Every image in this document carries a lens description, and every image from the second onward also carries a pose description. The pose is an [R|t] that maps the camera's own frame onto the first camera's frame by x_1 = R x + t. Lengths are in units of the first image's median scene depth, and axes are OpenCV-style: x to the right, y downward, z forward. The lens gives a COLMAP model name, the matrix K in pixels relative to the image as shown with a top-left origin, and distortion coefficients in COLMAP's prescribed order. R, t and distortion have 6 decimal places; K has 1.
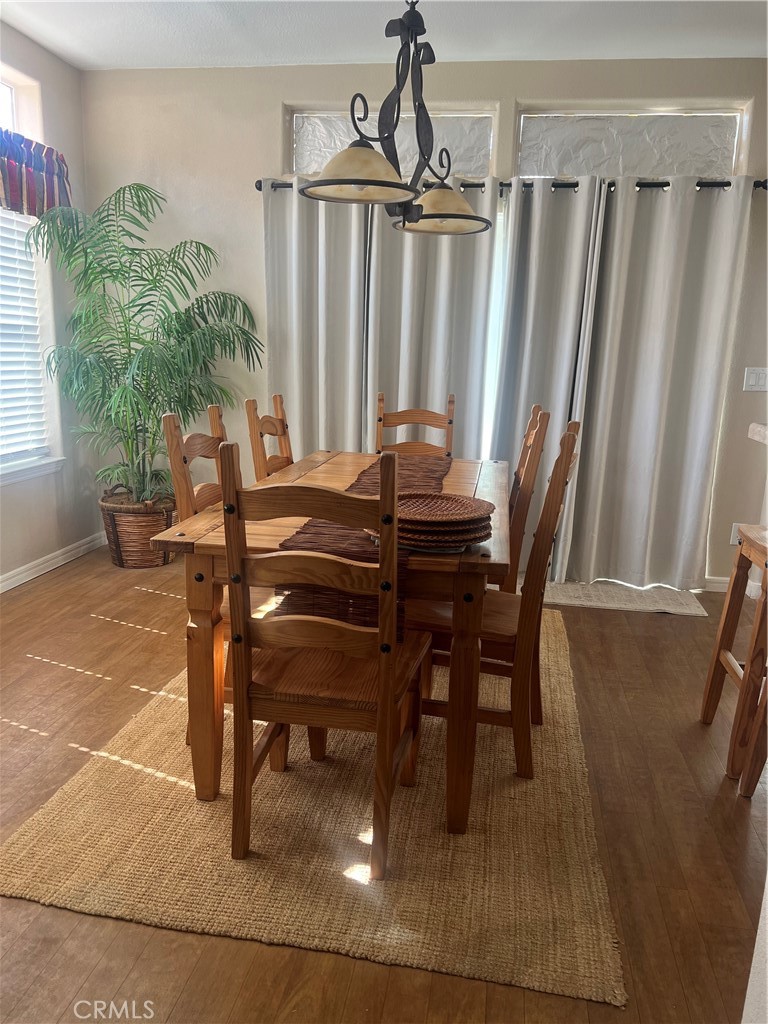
lens RADIAL K [[770.3, 0, 385.6], [0, 770.3, 516.4], [0, 0, 1]] dist [0.036614, -0.053151]
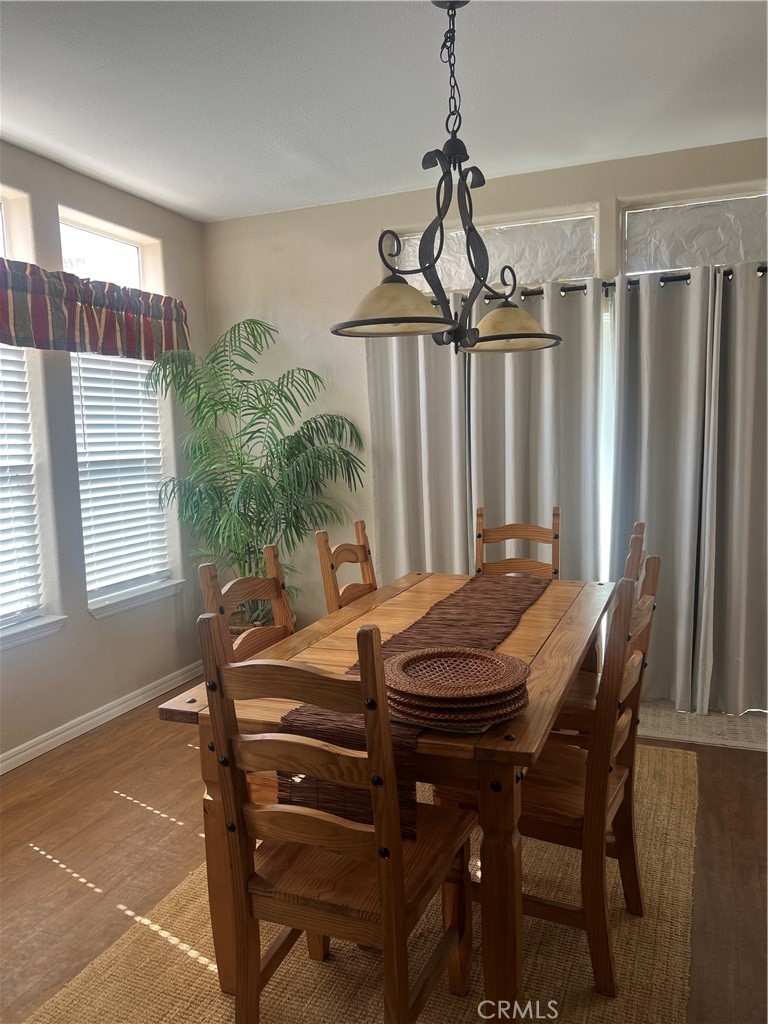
lens RADIAL K [[770.3, 0, 381.5], [0, 770.3, 516.6], [0, 0, 1]] dist [0.036614, -0.053151]
pose [[0.973798, -0.037541, -0.224293, 0.101867], [0.011835, 0.993309, -0.114875, -0.050059], [0.227105, 0.109211, 0.967727, 0.064313]]
